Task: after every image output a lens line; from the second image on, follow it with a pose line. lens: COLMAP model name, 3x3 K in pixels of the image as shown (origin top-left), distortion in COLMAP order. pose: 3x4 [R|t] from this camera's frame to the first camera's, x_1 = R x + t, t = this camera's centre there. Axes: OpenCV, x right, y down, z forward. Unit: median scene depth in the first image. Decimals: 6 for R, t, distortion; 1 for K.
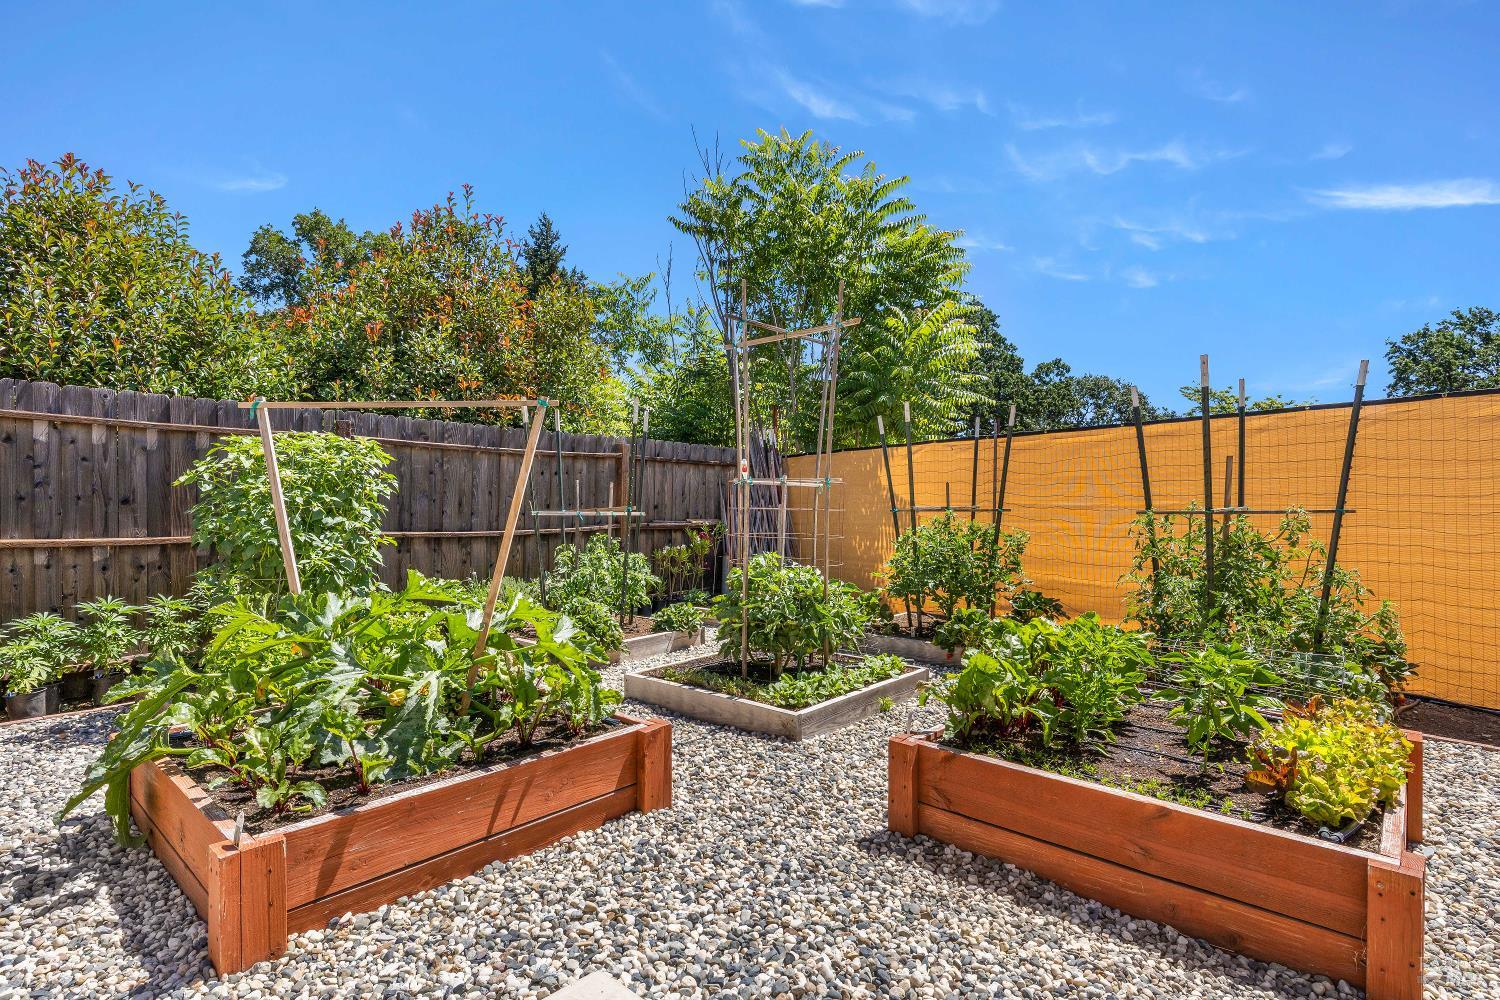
lens RADIAL K [[770.4, 0, 748.2], [0, 770.4, 490.3], [0, 0, 1]] dist [0.003993, -0.000080]
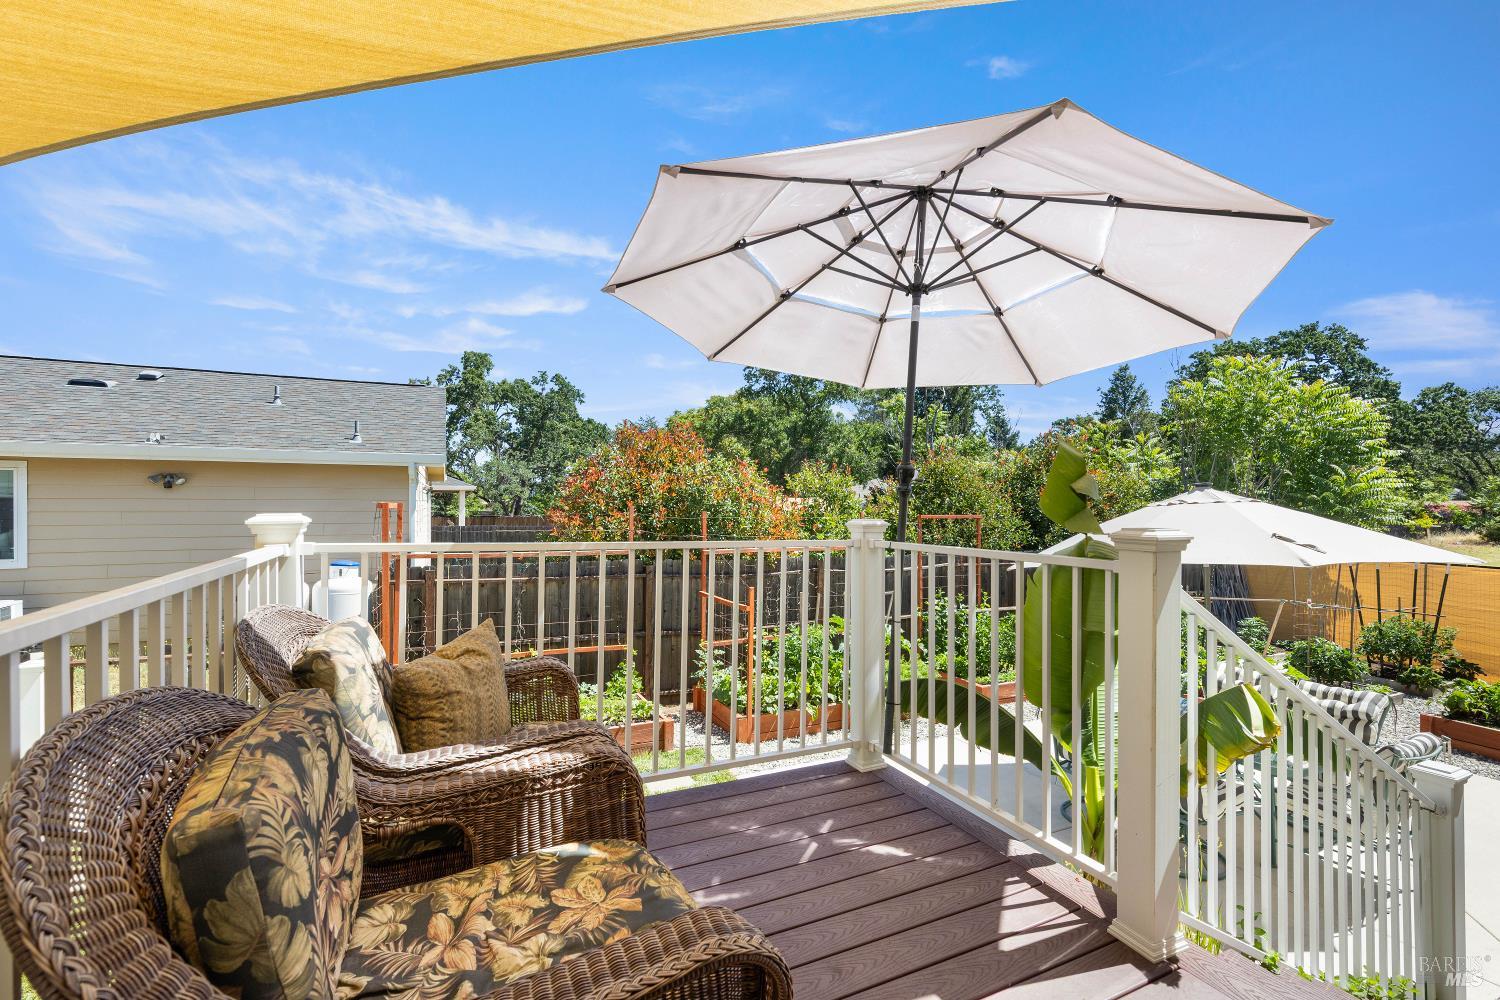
lens RADIAL K [[655.9, 0, 750.8], [0, 655.9, 510.8], [0, 0, 1]] dist [-0.001595, 0.000785]
pose [[0.909242, 0.010409, -0.416137, -0.732469], [-0.005034, 0.999889, 0.014011, -0.330075], [0.416237, -0.010645, 0.909194, -1.582447]]
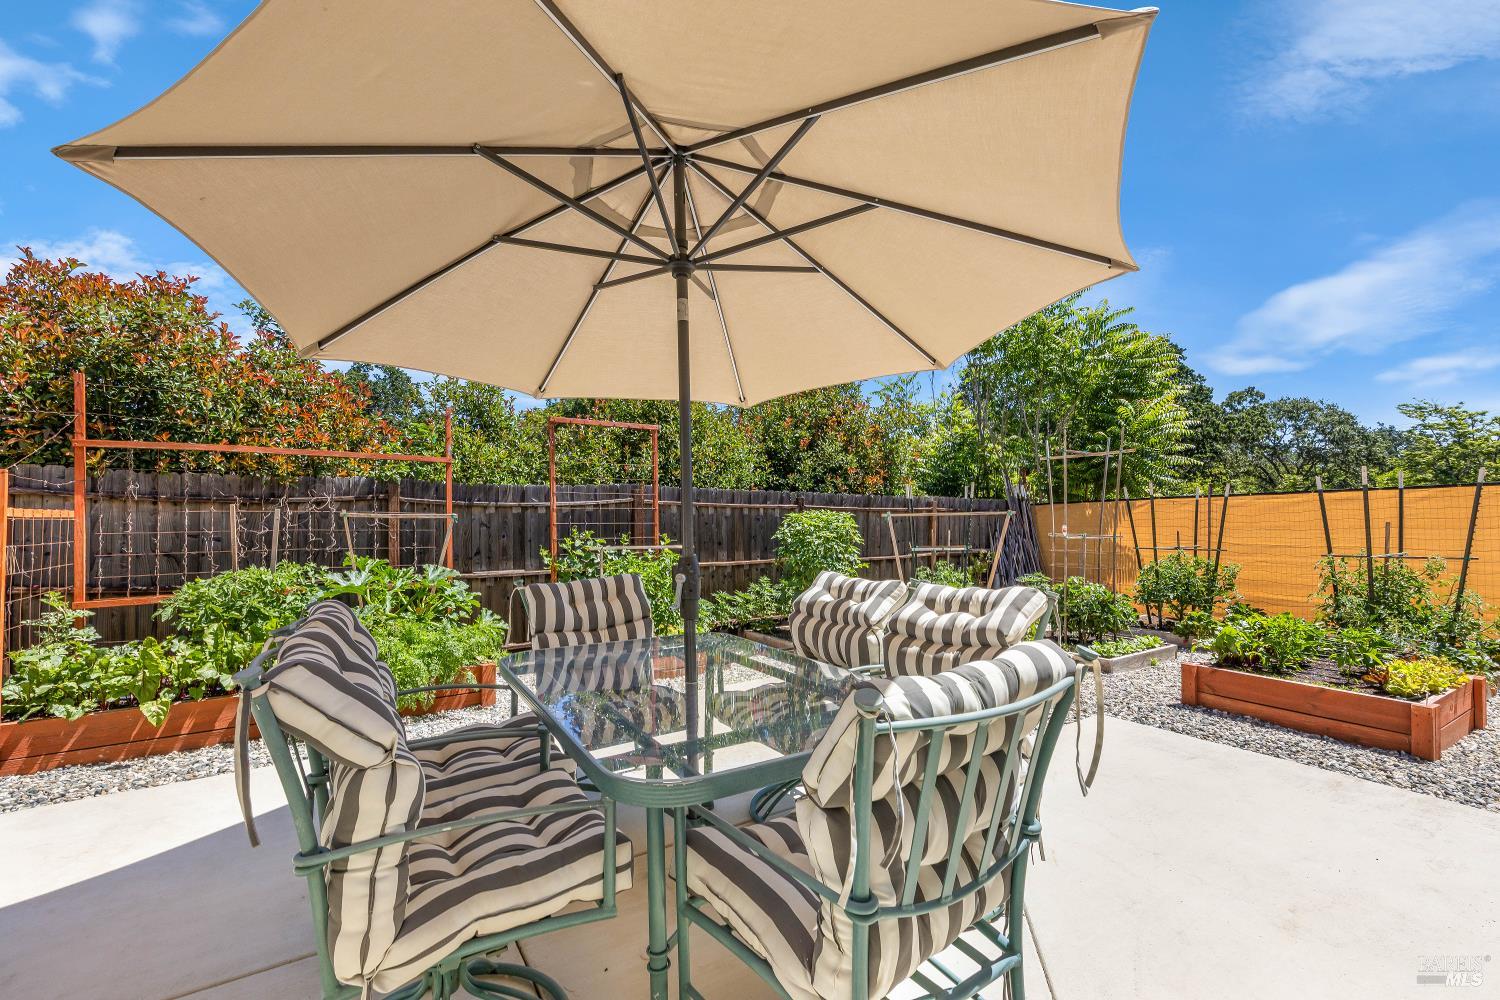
lens RADIAL K [[655.9, 0, 747.0], [0, 655.9, 513.0], [0, 0, 1]] dist [-0.001595, 0.000785]
pose [[0.962896, -0.005536, -0.269816, -0.301671], [0.005942, 0.999982, 0.000689, -0.072295], [0.269808, -0.002267, 0.962912, -0.686393]]
